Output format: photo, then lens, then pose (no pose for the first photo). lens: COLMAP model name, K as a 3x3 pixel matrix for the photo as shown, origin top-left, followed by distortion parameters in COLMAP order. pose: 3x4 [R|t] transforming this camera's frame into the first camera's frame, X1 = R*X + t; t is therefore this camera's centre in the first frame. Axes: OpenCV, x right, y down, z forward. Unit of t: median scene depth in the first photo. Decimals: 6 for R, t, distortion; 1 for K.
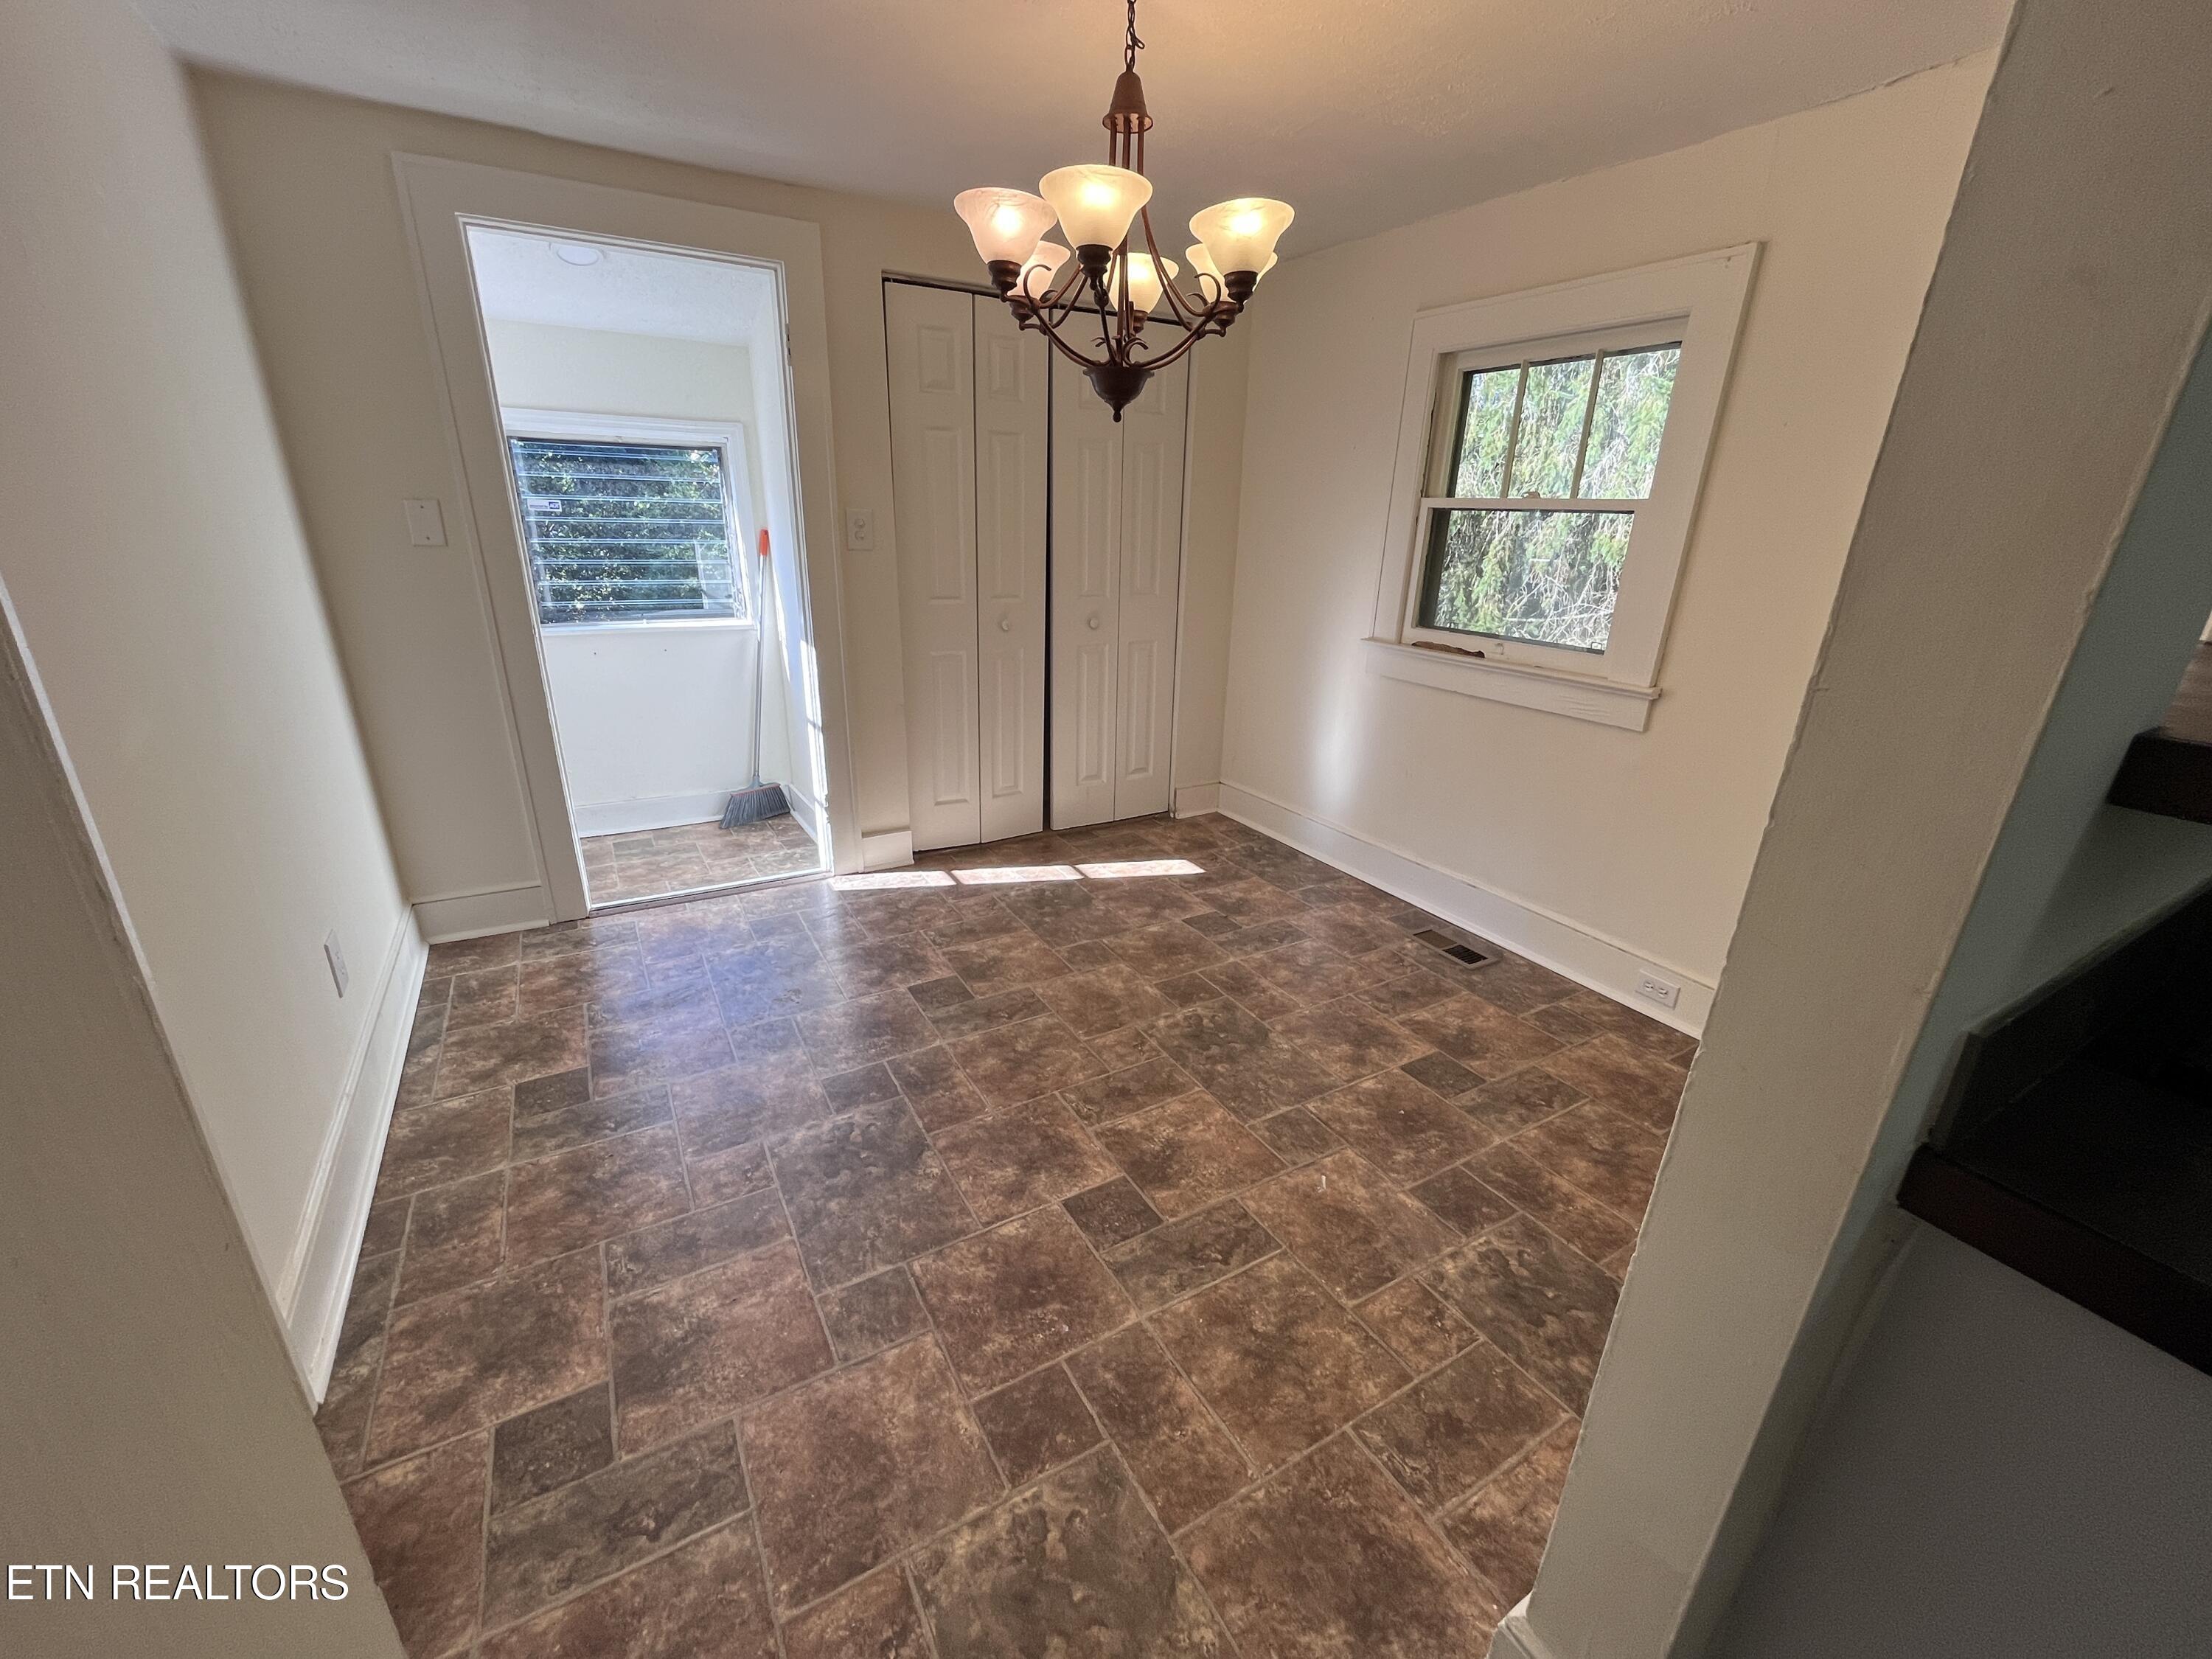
lens RADIAL K [[889.6, 0, 1106.0], [0, 889.6, 829.5], [0, 0, 1]] dist [-0.006804, -0.000125]
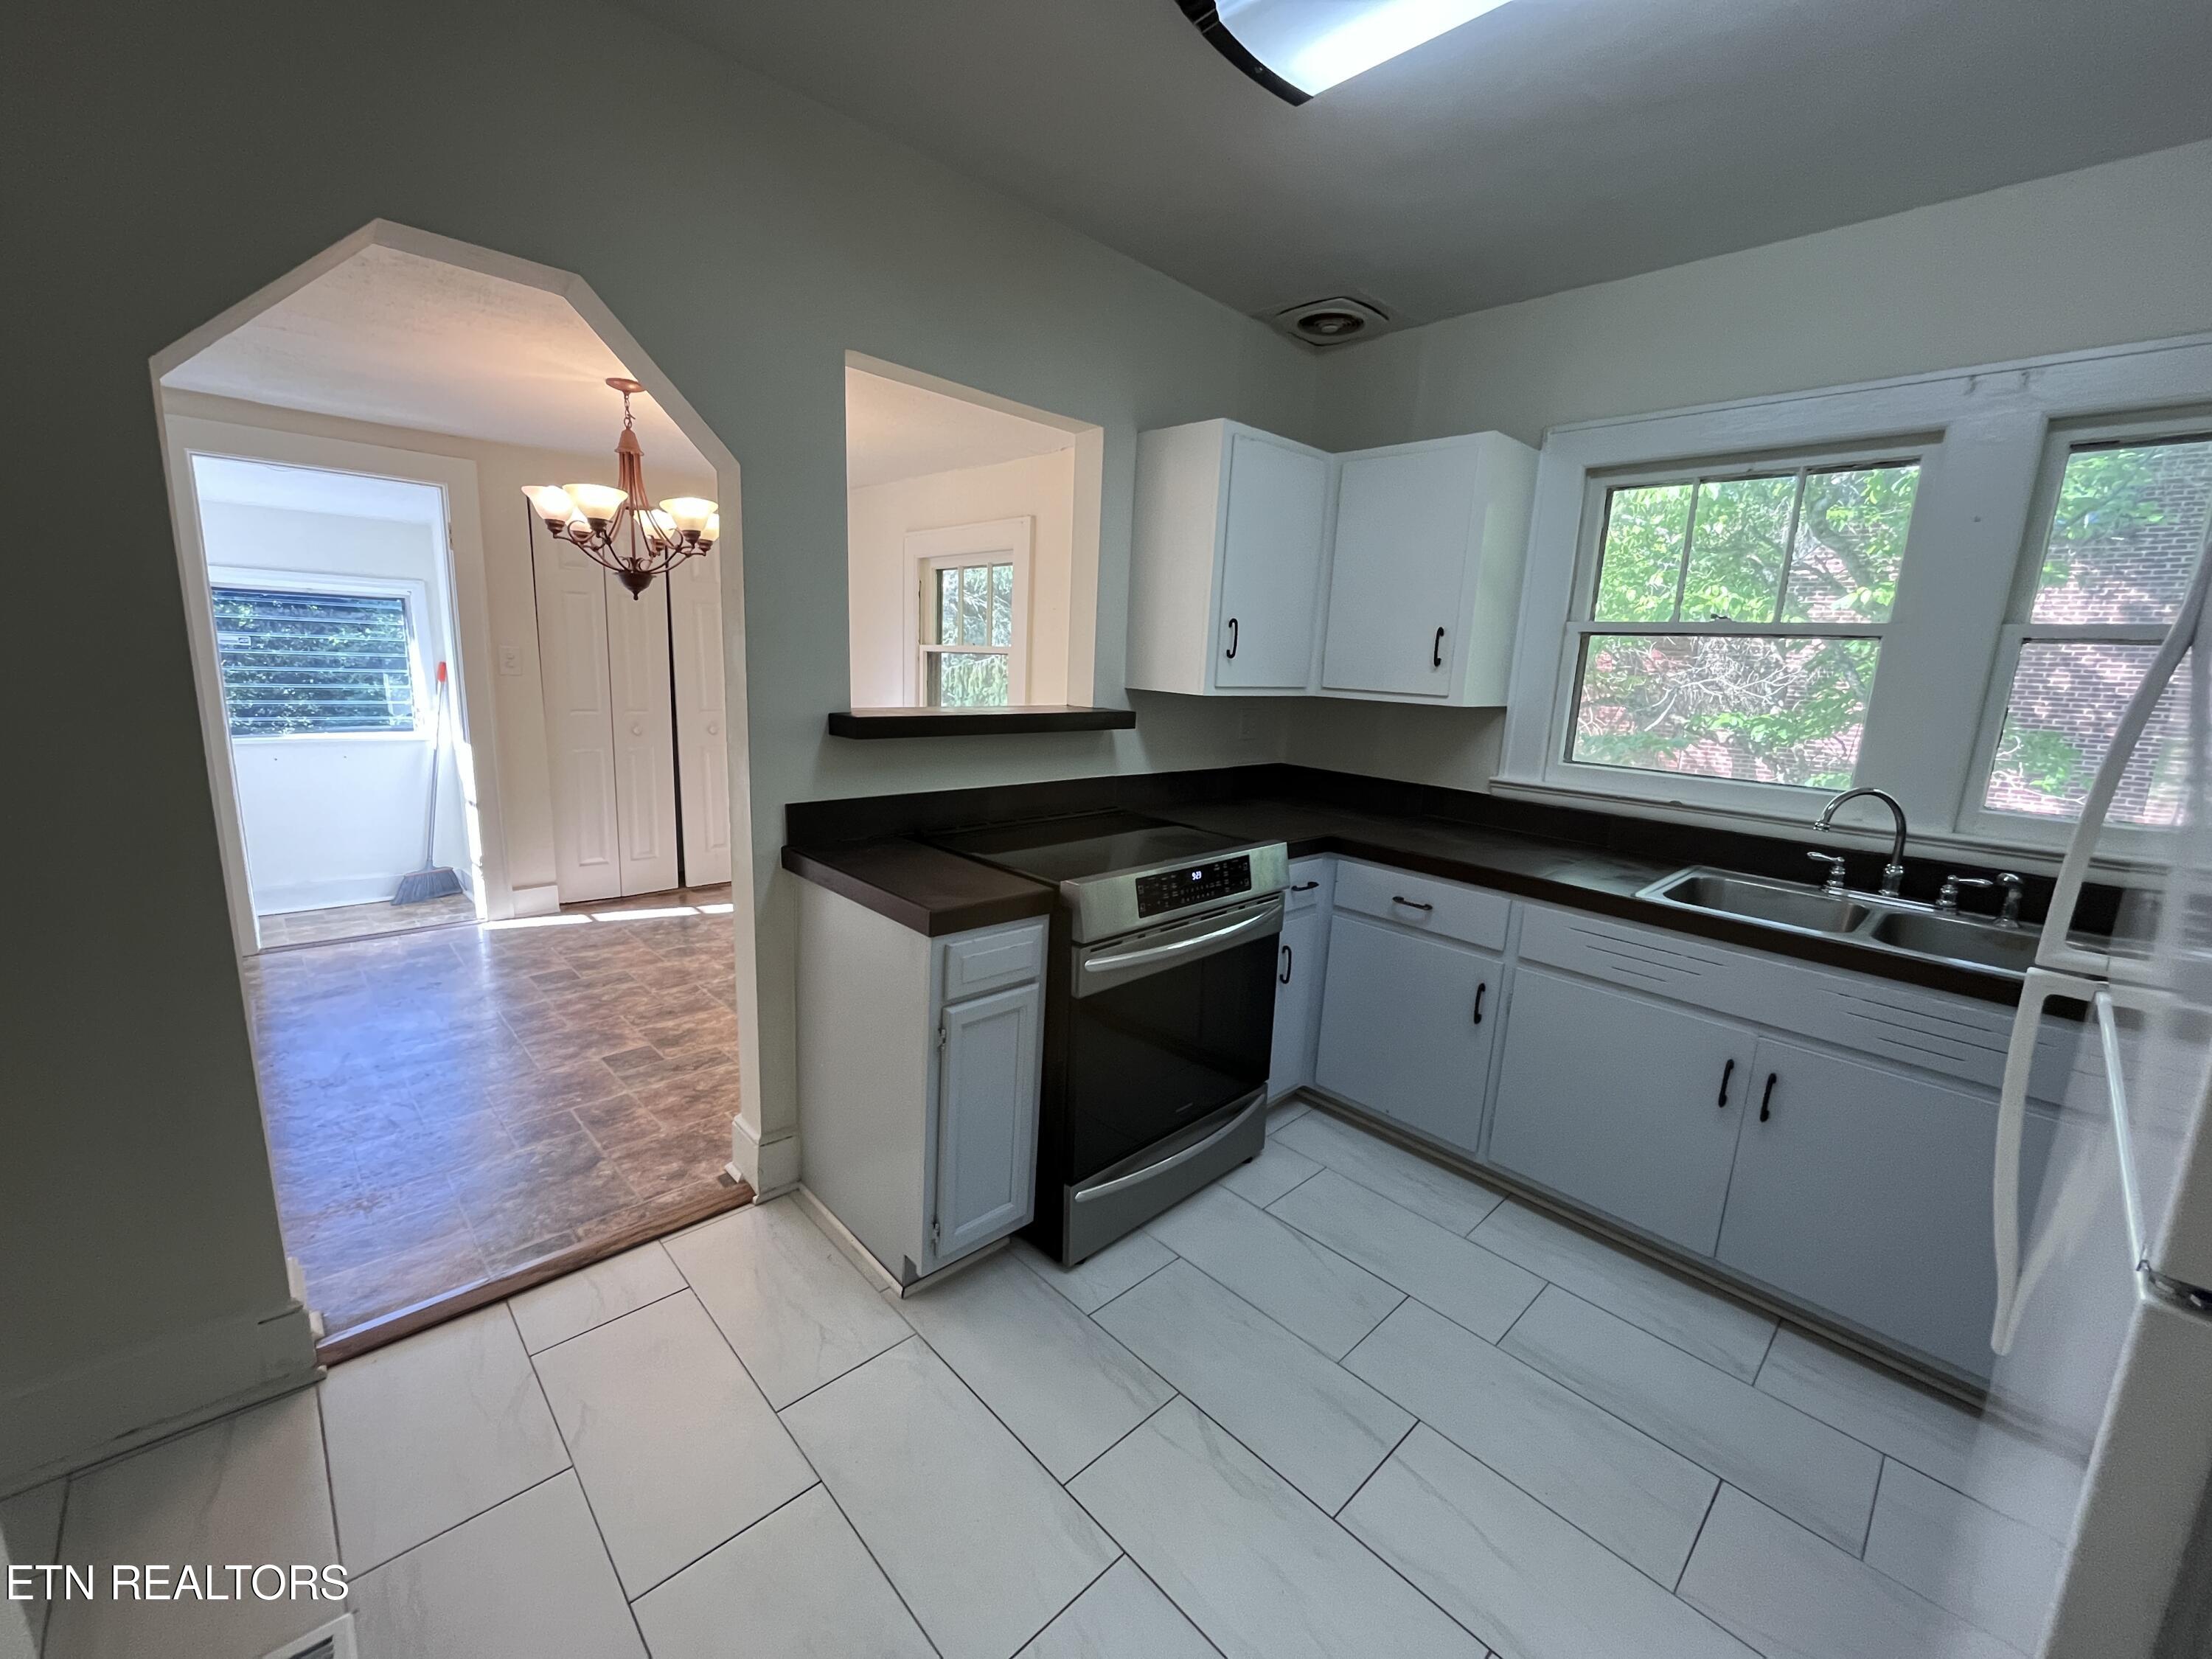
lens RADIAL K [[889.6, 0, 1106.0], [0, 889.6, 829.5], [0, 0, 1]] dist [-0.006804, -0.000125]
pose [[0.969866, -0.034478, 0.241188, 0.282211], [0.070202, 0.987499, -0.141132, 0.181826], [-0.233307, 0.153811, 0.960162, -0.503410]]
